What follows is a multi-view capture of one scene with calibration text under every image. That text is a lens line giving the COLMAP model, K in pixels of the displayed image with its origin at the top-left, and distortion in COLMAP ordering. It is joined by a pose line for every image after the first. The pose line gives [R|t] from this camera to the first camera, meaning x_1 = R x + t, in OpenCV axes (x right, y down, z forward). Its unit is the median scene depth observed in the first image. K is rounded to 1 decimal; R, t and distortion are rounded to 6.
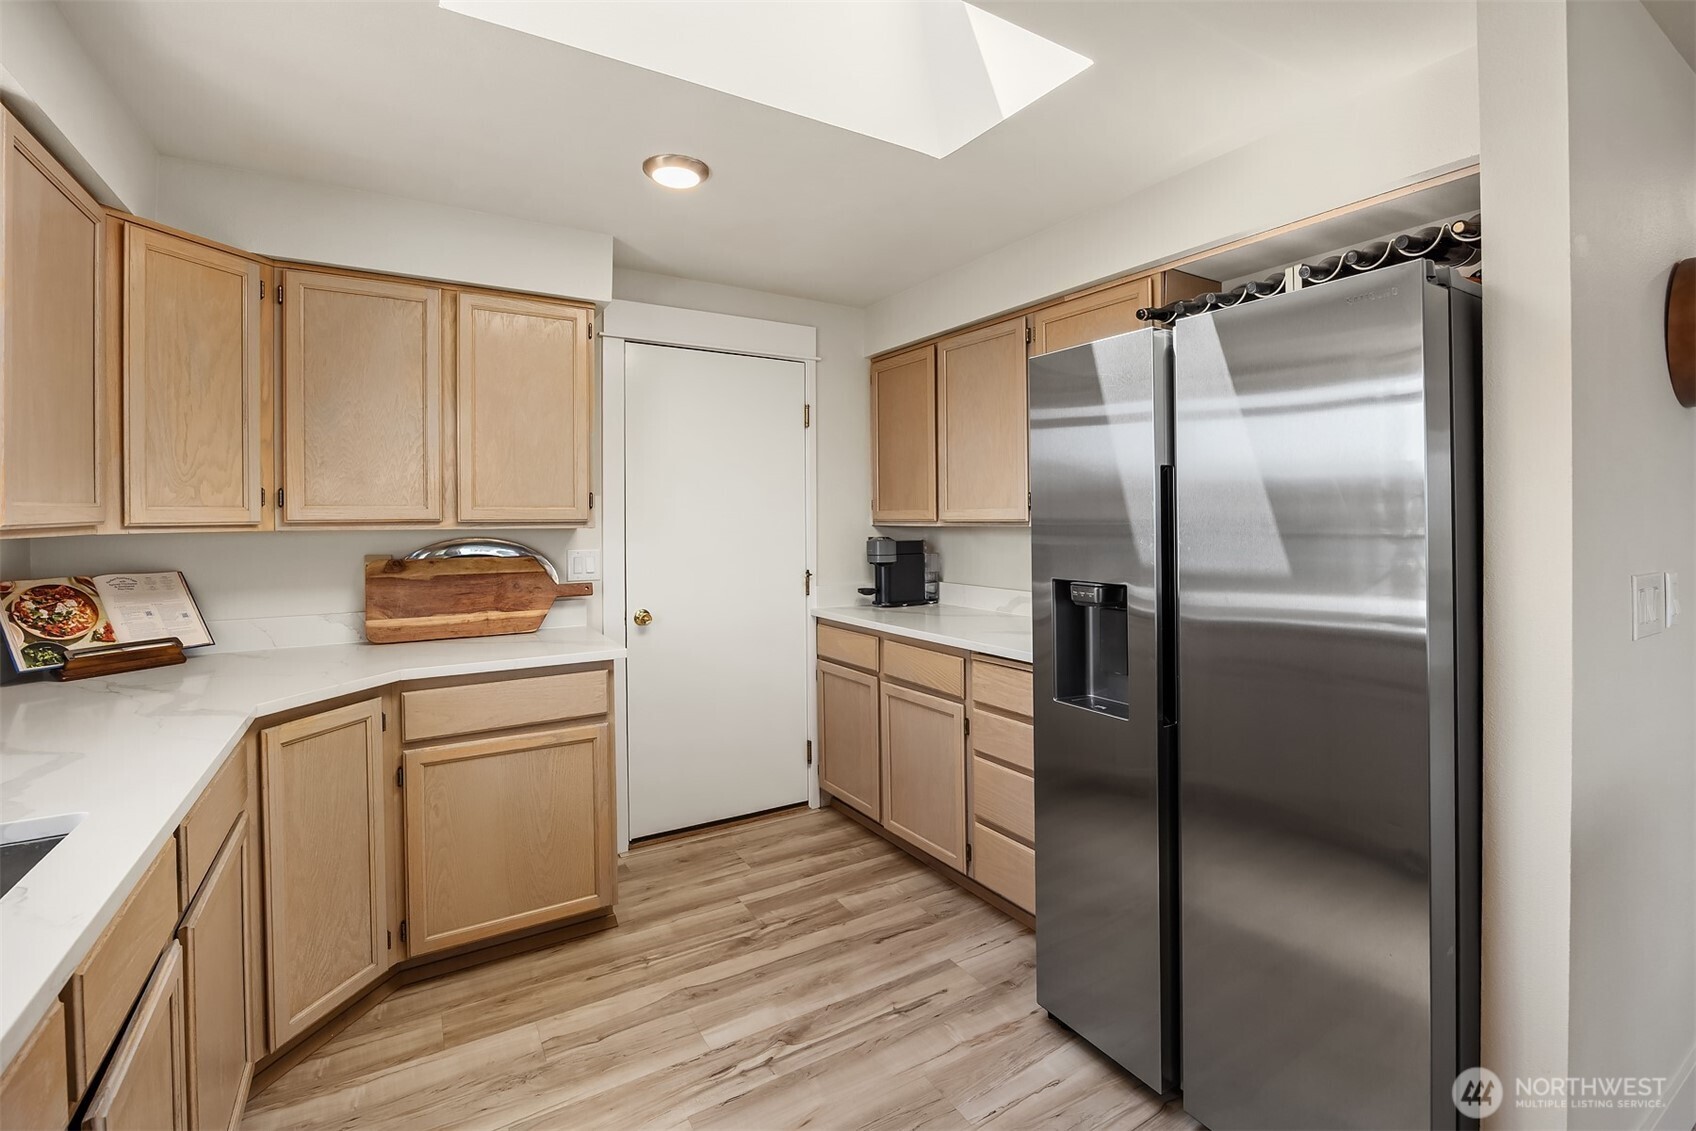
lens RADIAL K [[753.3, 0, 856.8], [0, 753.3, 511.8], [0, 0, 1]] dist [-0.008807, -0.000021]
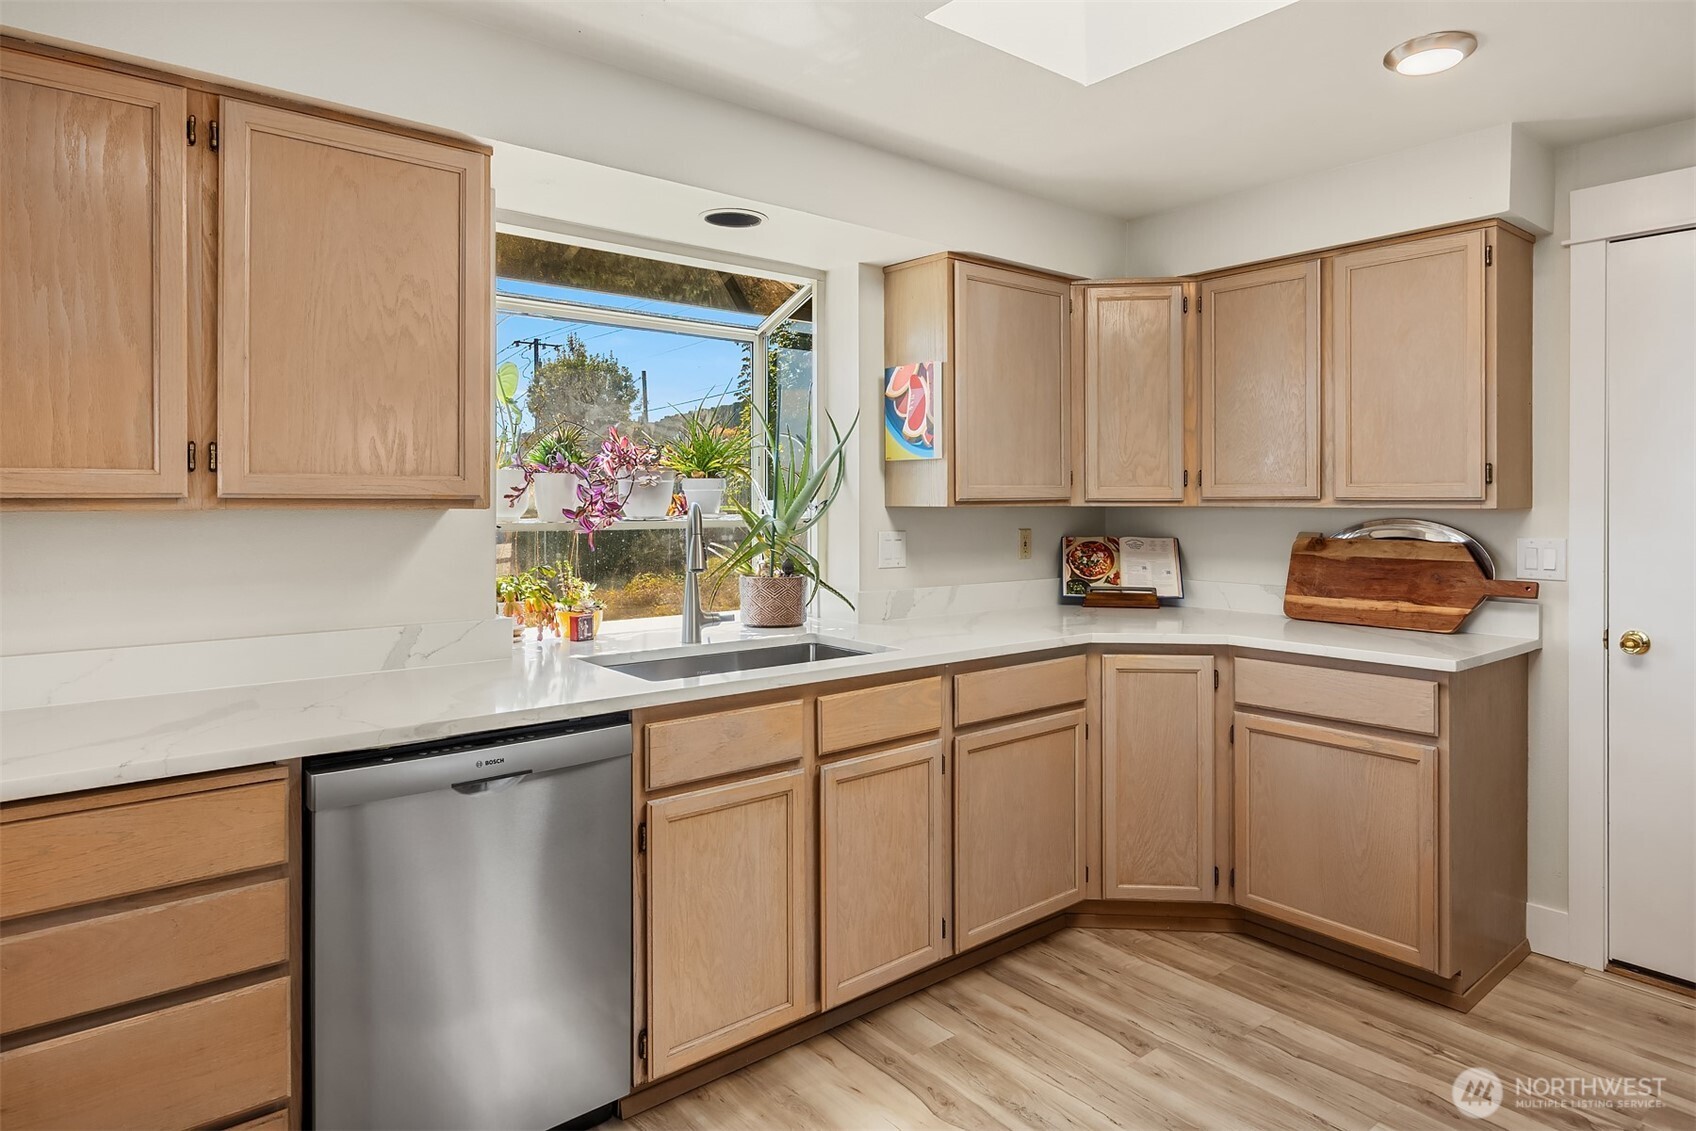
lens RADIAL K [[965.2, 0, 861.5], [0, 965.2, 503.8], [0, 0, 1]] dist [-0.006558, -0.001118]
pose [[0.146079, 0.008159, -0.989239, 0.668682], [0.004455, 0.999950, 0.008905, 0.005992], [0.989263, -0.005708, 0.146036, 0.263385]]
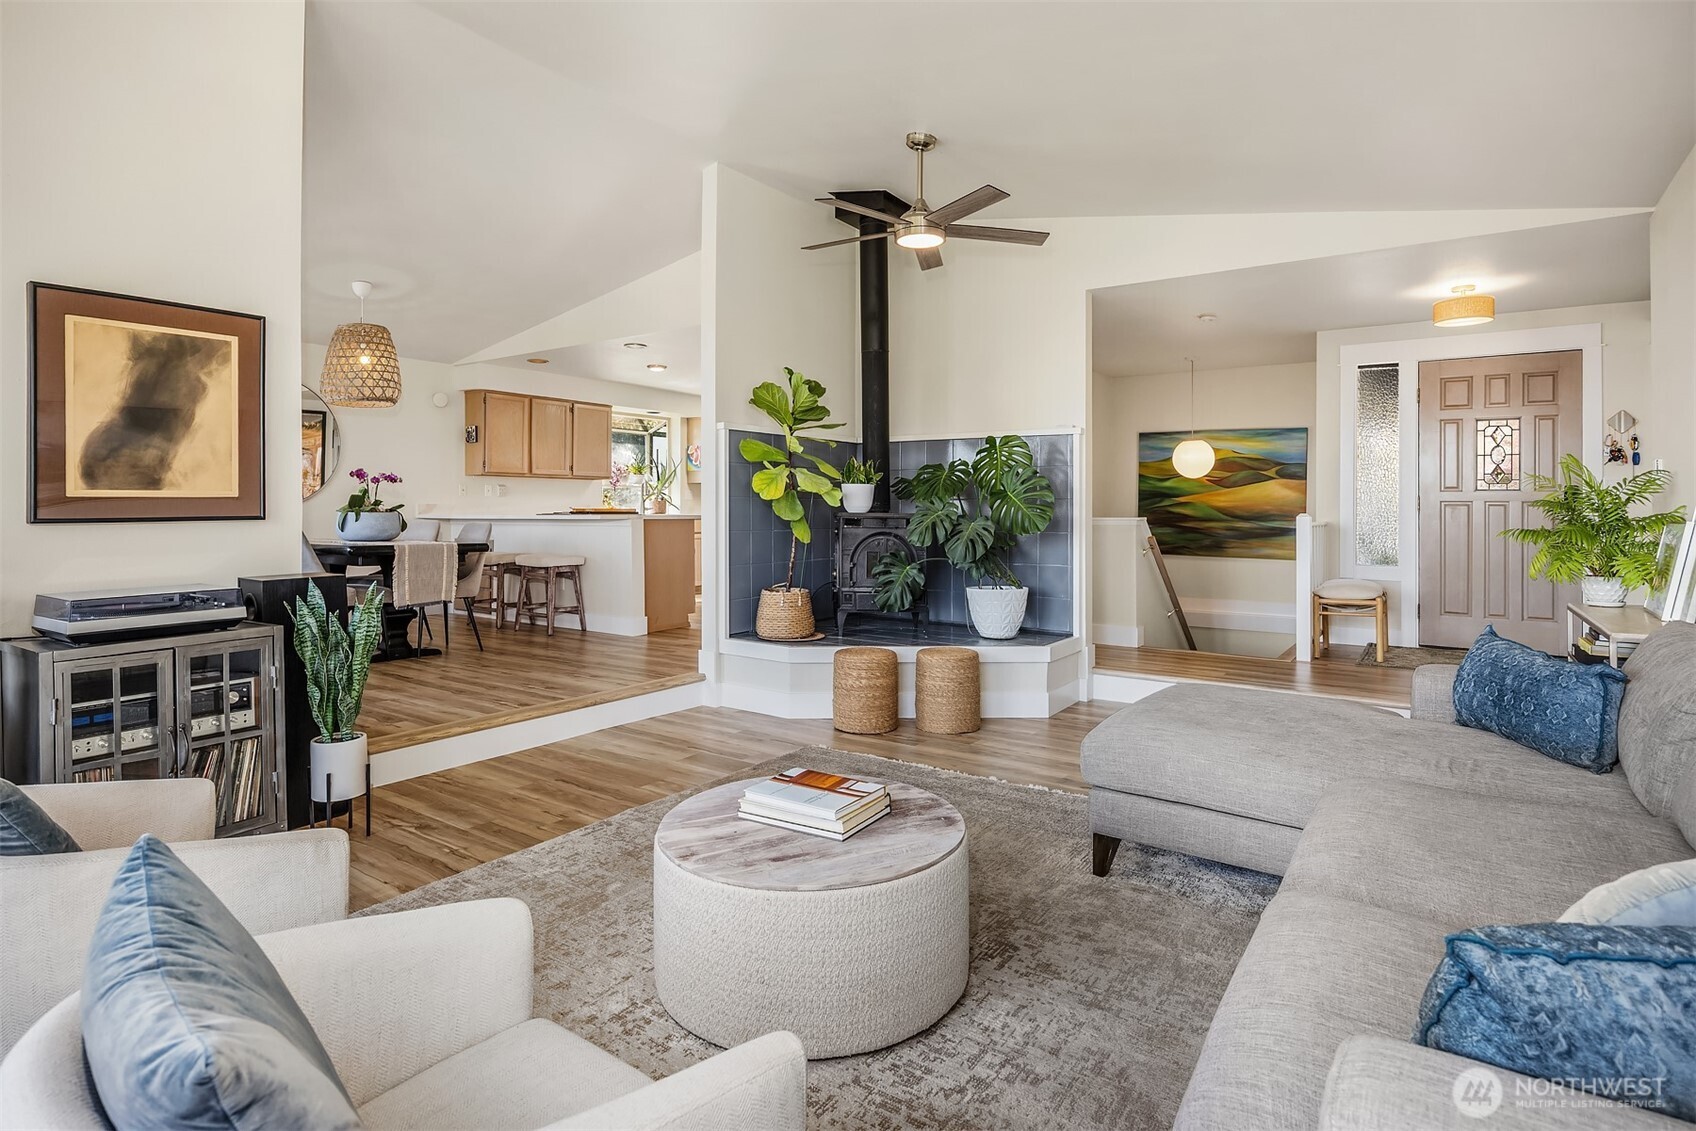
lens RADIAL K [[892.5, 0, 836.1], [0, 892.5, 505.2], [0, 0, 1]] dist [0.008787, 0.000047]
pose [[0.388008, 0.004027, -0.921647, 4.256924], [-0.003466, 0.999990, 0.002910, 0.132307], [0.921650, 0.002066, 0.388018, -0.684184]]
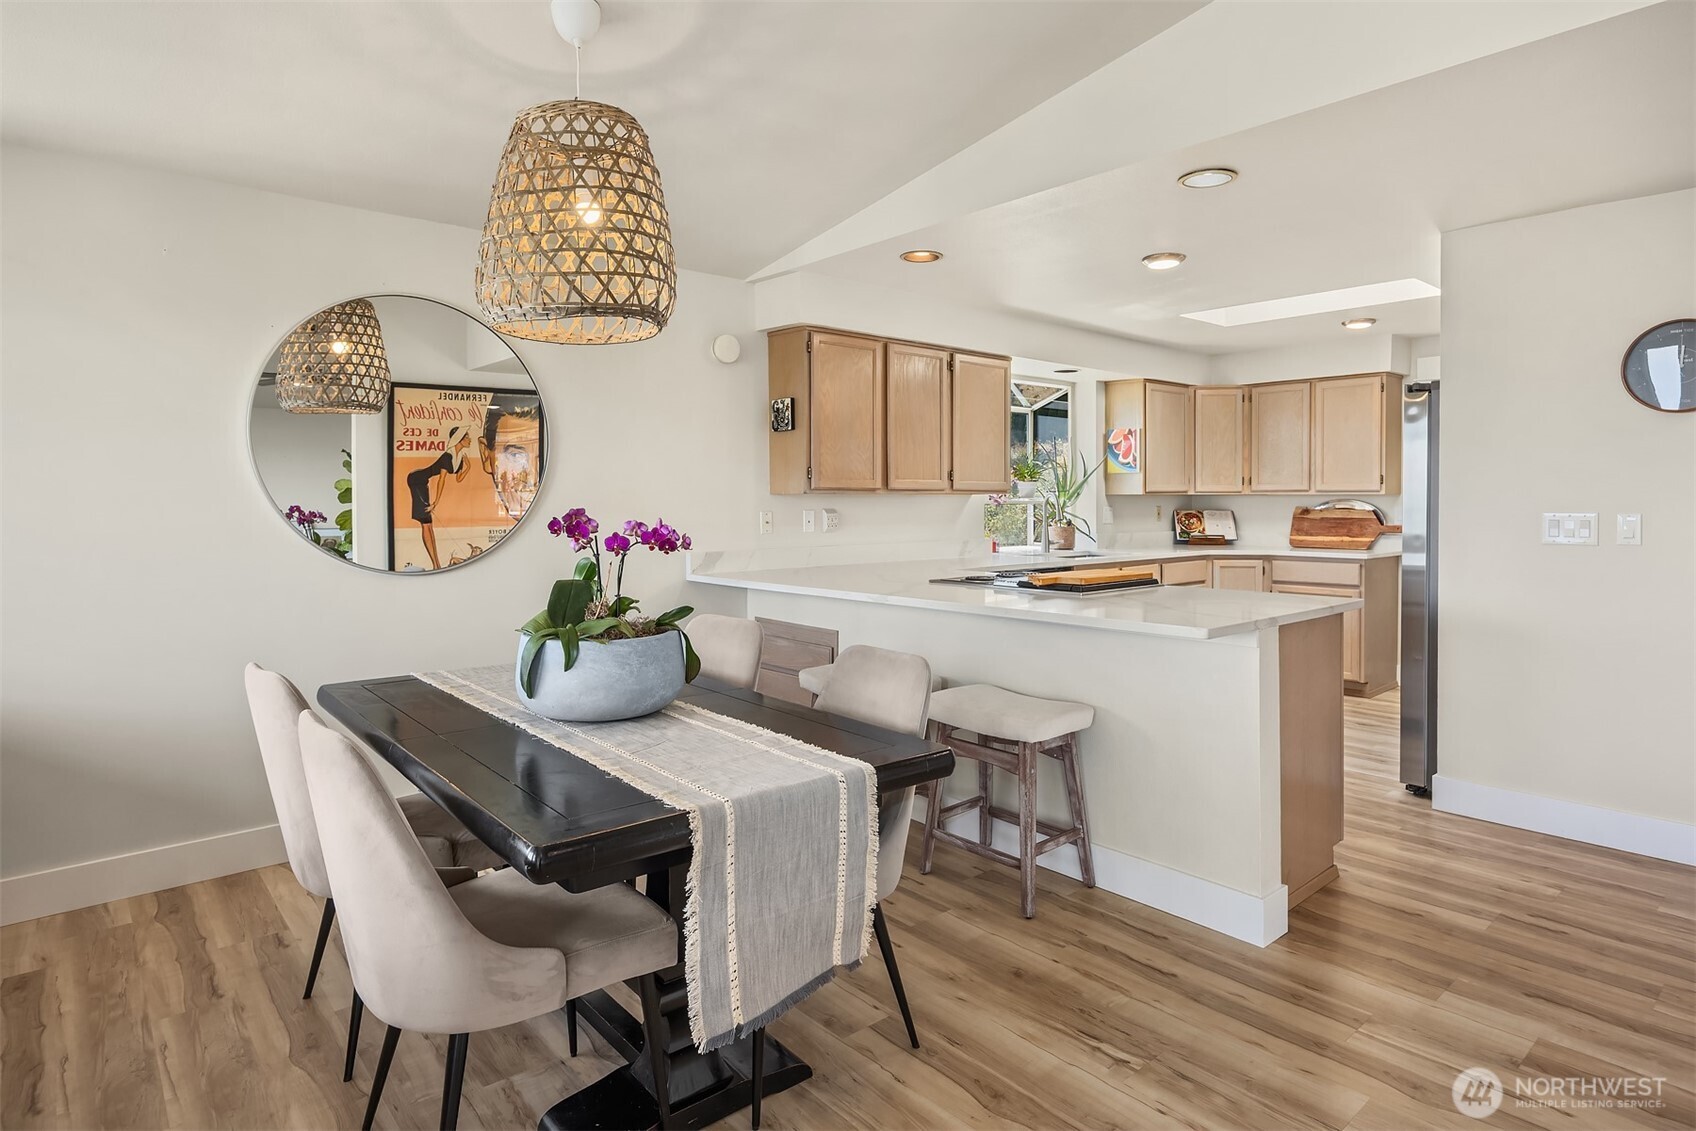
lens RADIAL K [[924.7, 0, 855.5], [0, 924.7, 513.9], [0, 0, 1]] dist [-0.001672, -0.000373]
pose [[0.182246, 0.022559, -0.982994, 2.057716], [0.005407, 0.999699, 0.023945, 0.010338], [0.983238, -0.009679, 0.182070, -0.862739]]
